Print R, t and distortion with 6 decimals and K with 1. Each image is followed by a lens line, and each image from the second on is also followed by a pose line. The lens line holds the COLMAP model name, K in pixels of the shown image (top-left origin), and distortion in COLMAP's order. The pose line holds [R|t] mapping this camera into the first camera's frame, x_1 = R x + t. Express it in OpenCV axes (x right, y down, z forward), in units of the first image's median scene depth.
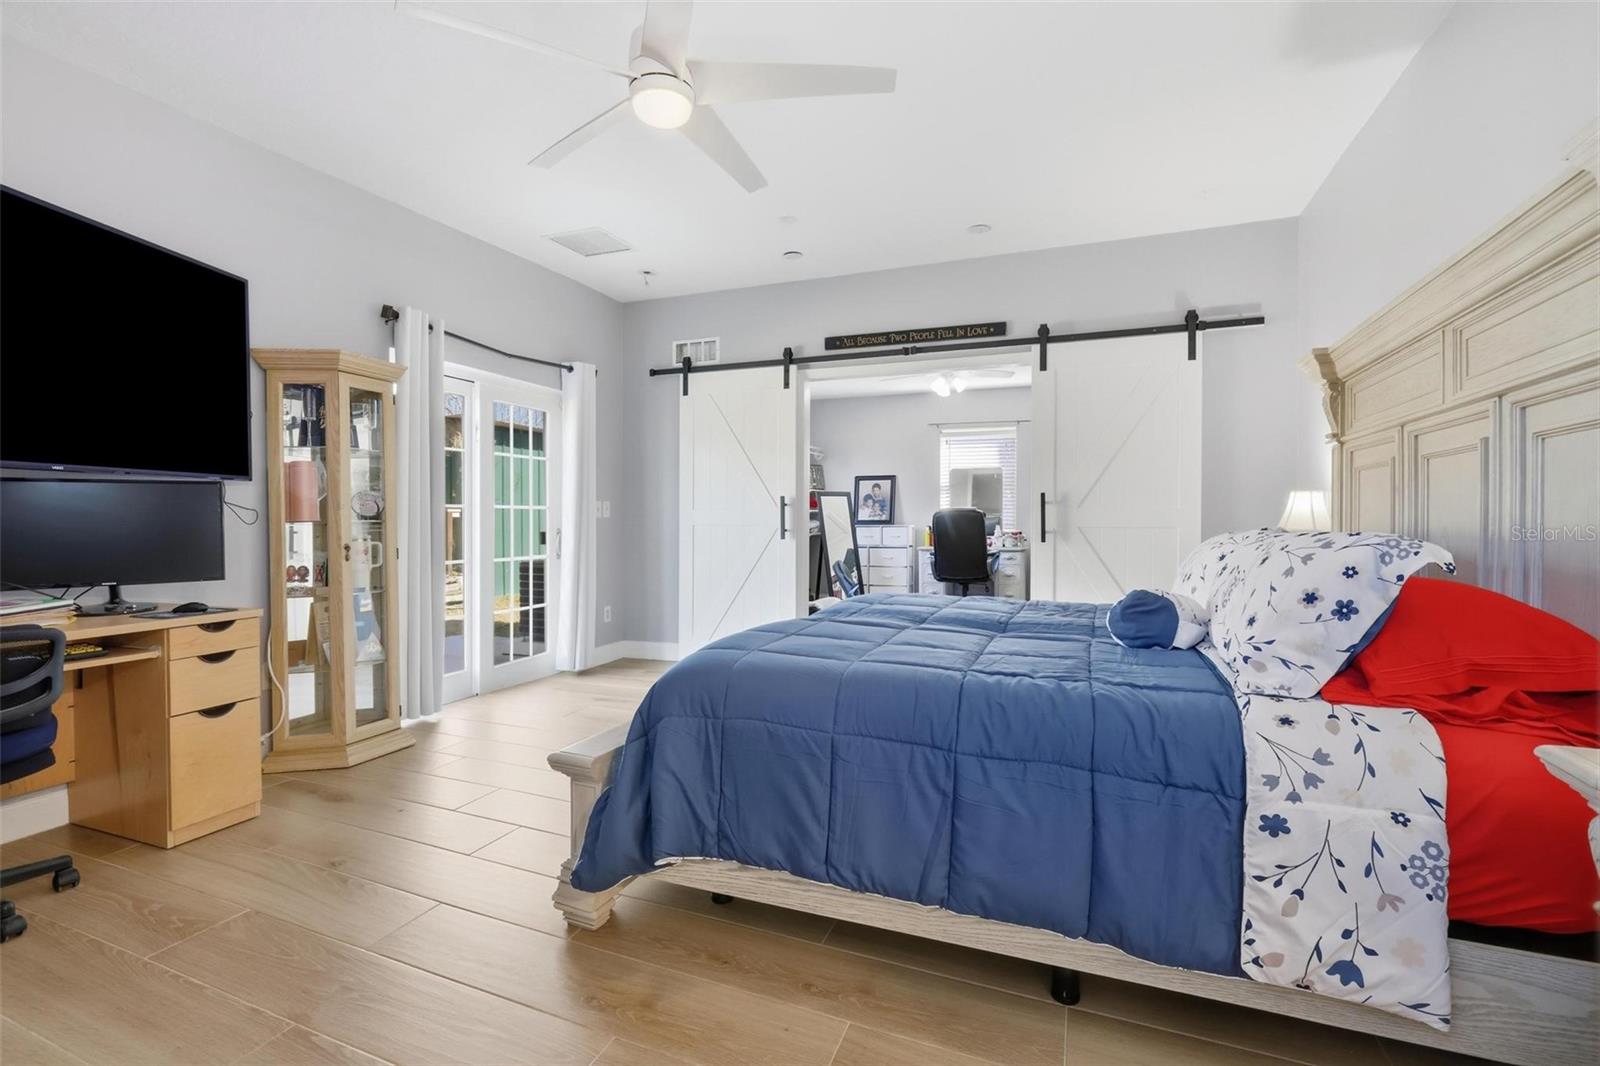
lens RADIAL K [[720.3, 0, 795.2], [0, 720.3, 524.2], [0, 0, 1]] dist [-0.002489, 0.000229]
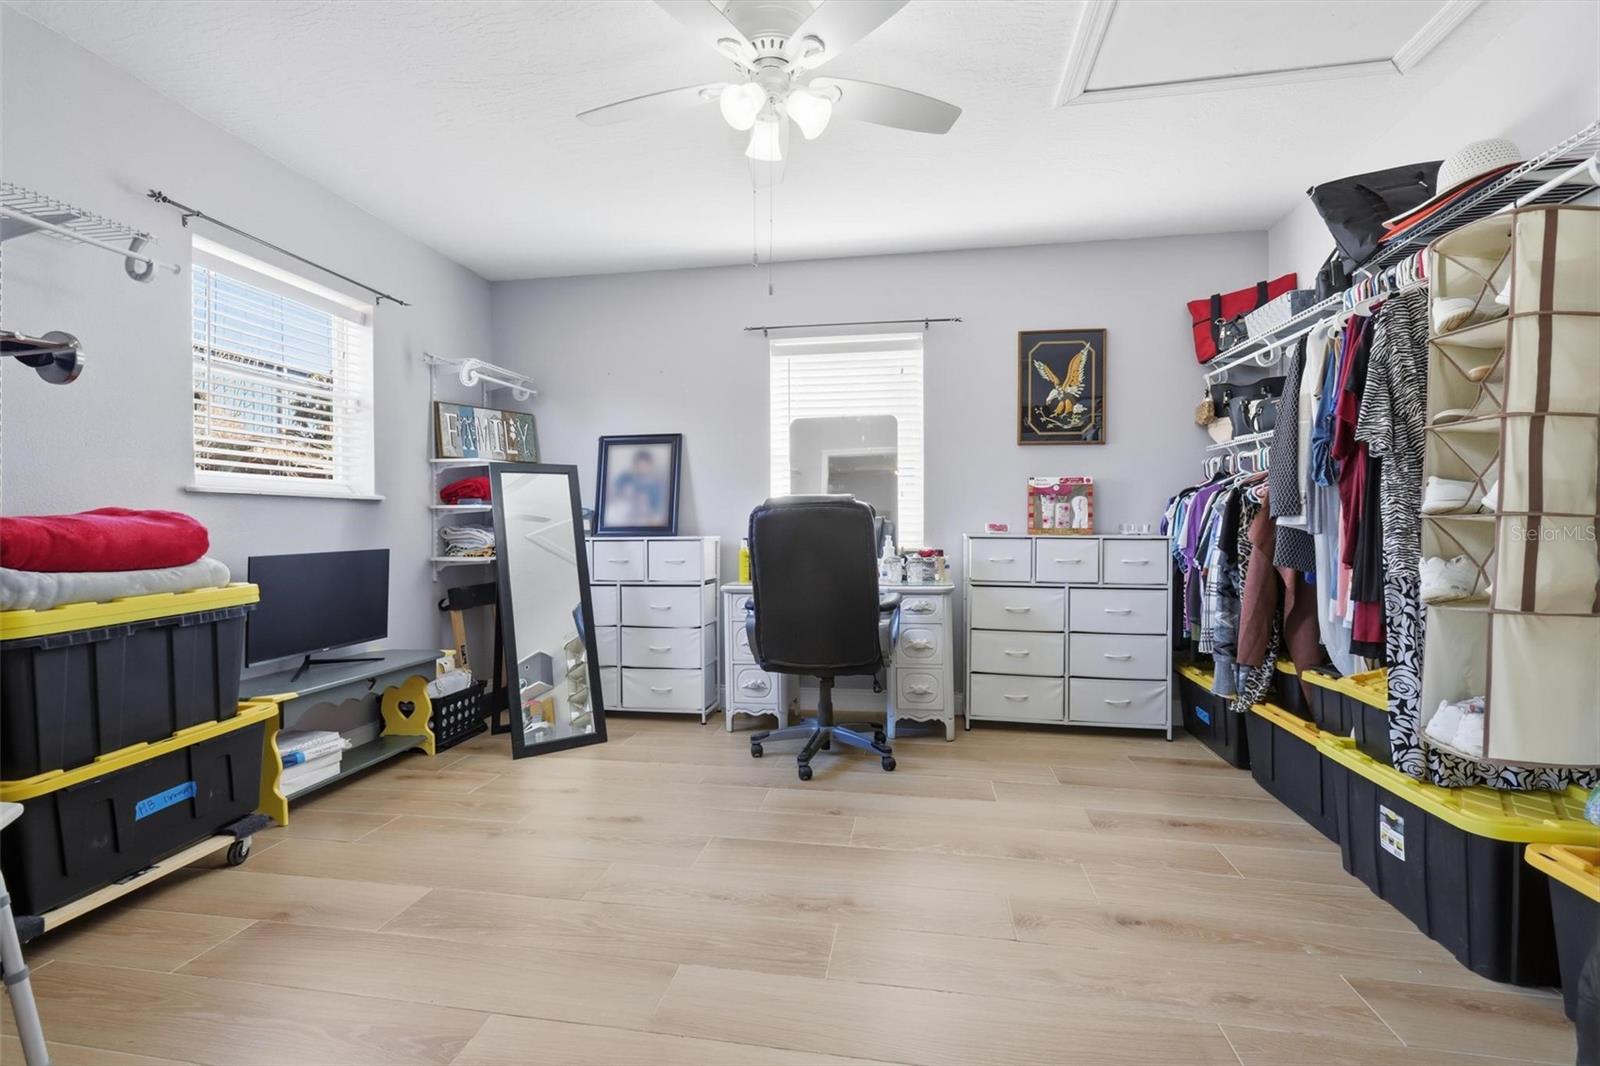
lens RADIAL K [[720.3, 0, 795.2], [0, 720.3, 524.2], [0, 0, 1]] dist [-0.002489, 0.000229]
pose [[0.975706, -0.006208, 0.218994, 0.112707], [0.007709, 0.999952, -0.006003, -0.003704], [-0.218947, 0.007545, 0.975708, 0.530023]]
